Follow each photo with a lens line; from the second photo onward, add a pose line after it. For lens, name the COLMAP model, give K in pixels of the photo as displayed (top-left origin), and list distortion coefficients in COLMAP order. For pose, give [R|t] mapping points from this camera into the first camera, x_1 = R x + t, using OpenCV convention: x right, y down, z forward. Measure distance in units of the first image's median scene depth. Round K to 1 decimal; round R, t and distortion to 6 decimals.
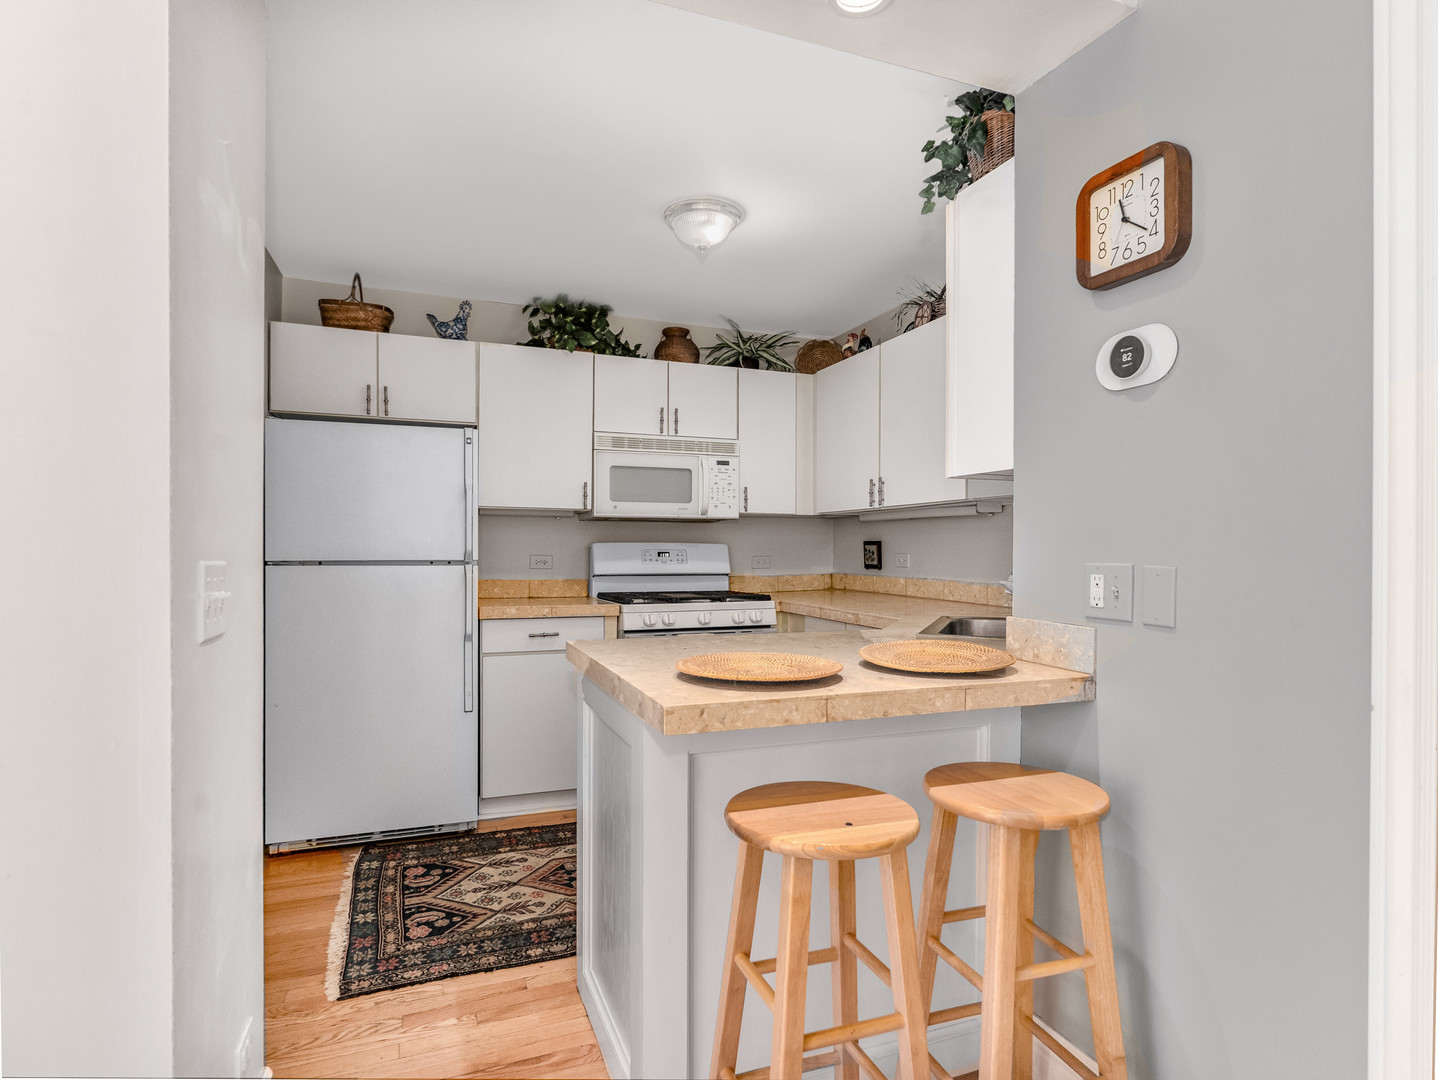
lens RADIAL K [[792.1, 0, 721.2], [0, 792.1, 546.5], [0, 0, 1]] dist [-0.008078, 0.001794]
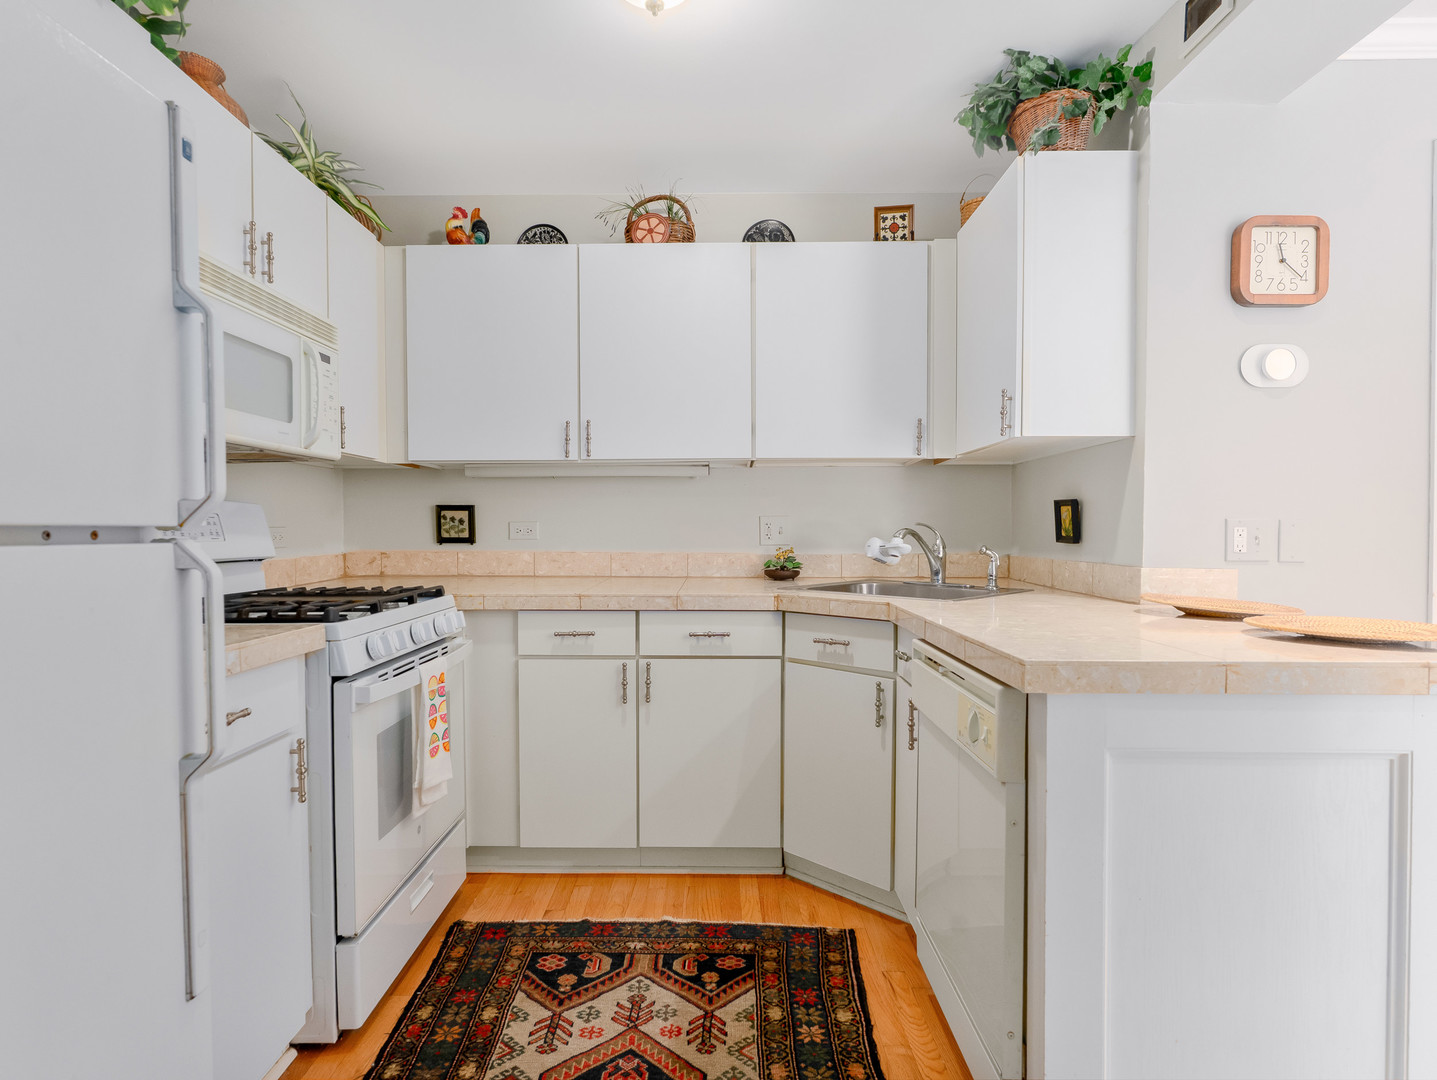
lens RADIAL K [[791.5, 0, 720.4], [0, 791.5, 547.5], [0, 0, 1]] dist [-0.008078, 0.001794]
pose [[0.363350, -0.024201, 0.931339, -0.565197], [0.000742, 0.999670, 0.025687, 0.019061], [-0.931653, -0.008642, 0.363247, 0.725838]]
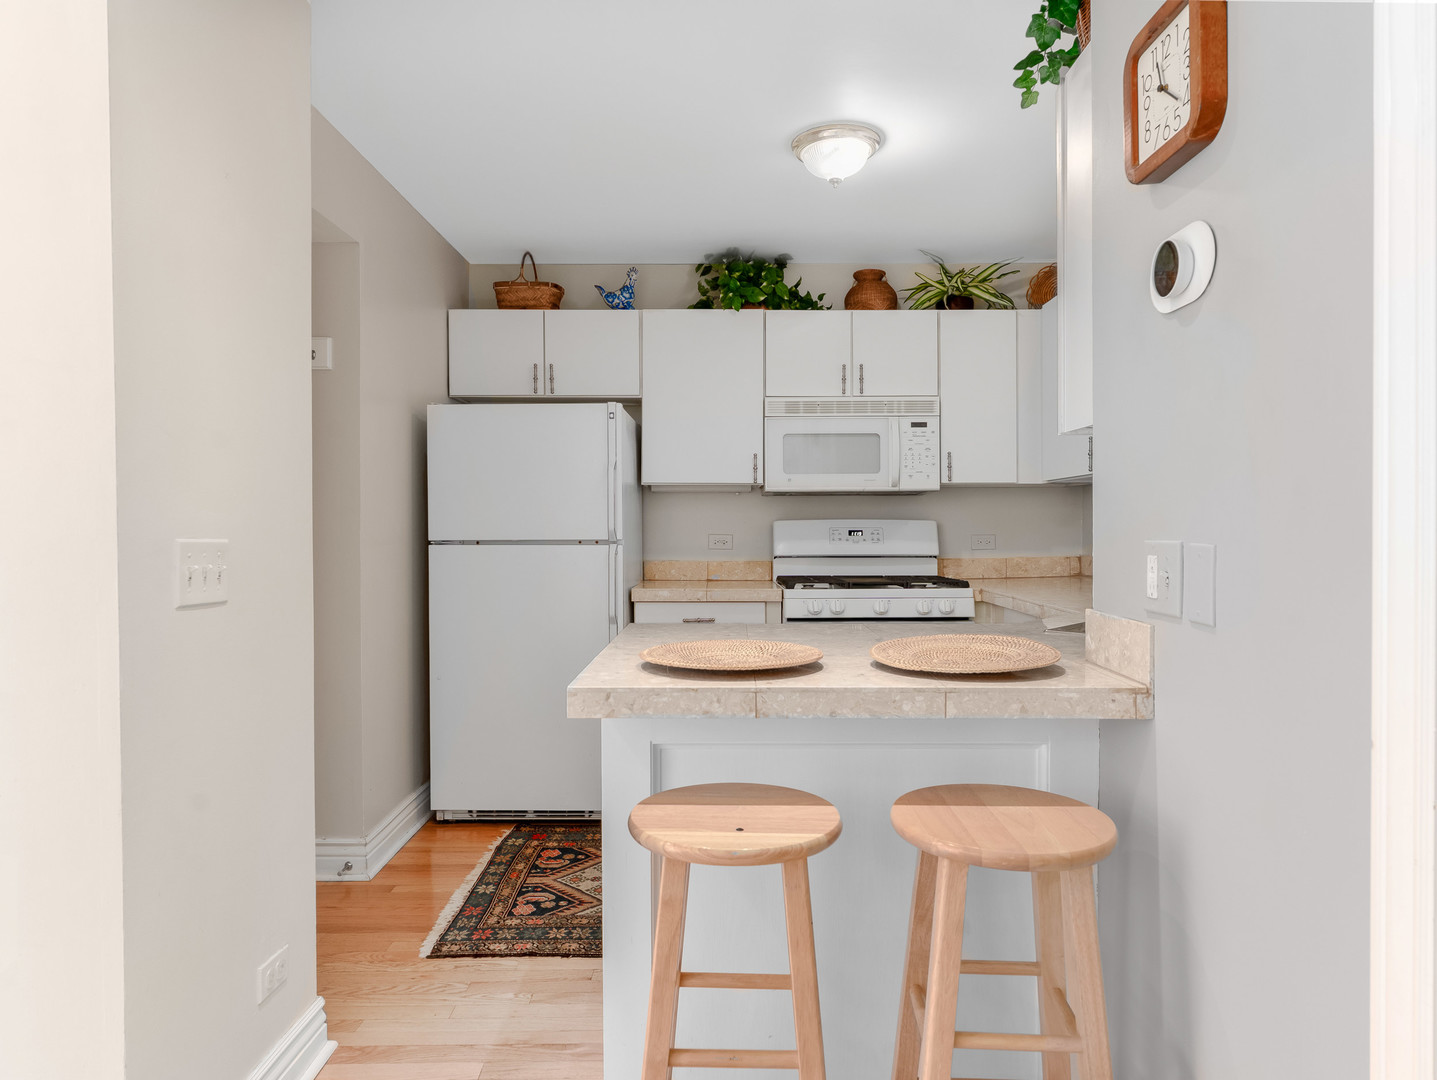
lens RADIAL K [[920.6, 0, 718.3], [0, 920.6, 531.3], [0, 0, 1]] dist [-0.004345, -0.004156]
pose [[0.927831, -0.004781, -0.372971, 0.229294], [0.007256, 0.999960, 0.005232, 0.002378], [0.372931, -0.007561, 0.927828, 0.009223]]
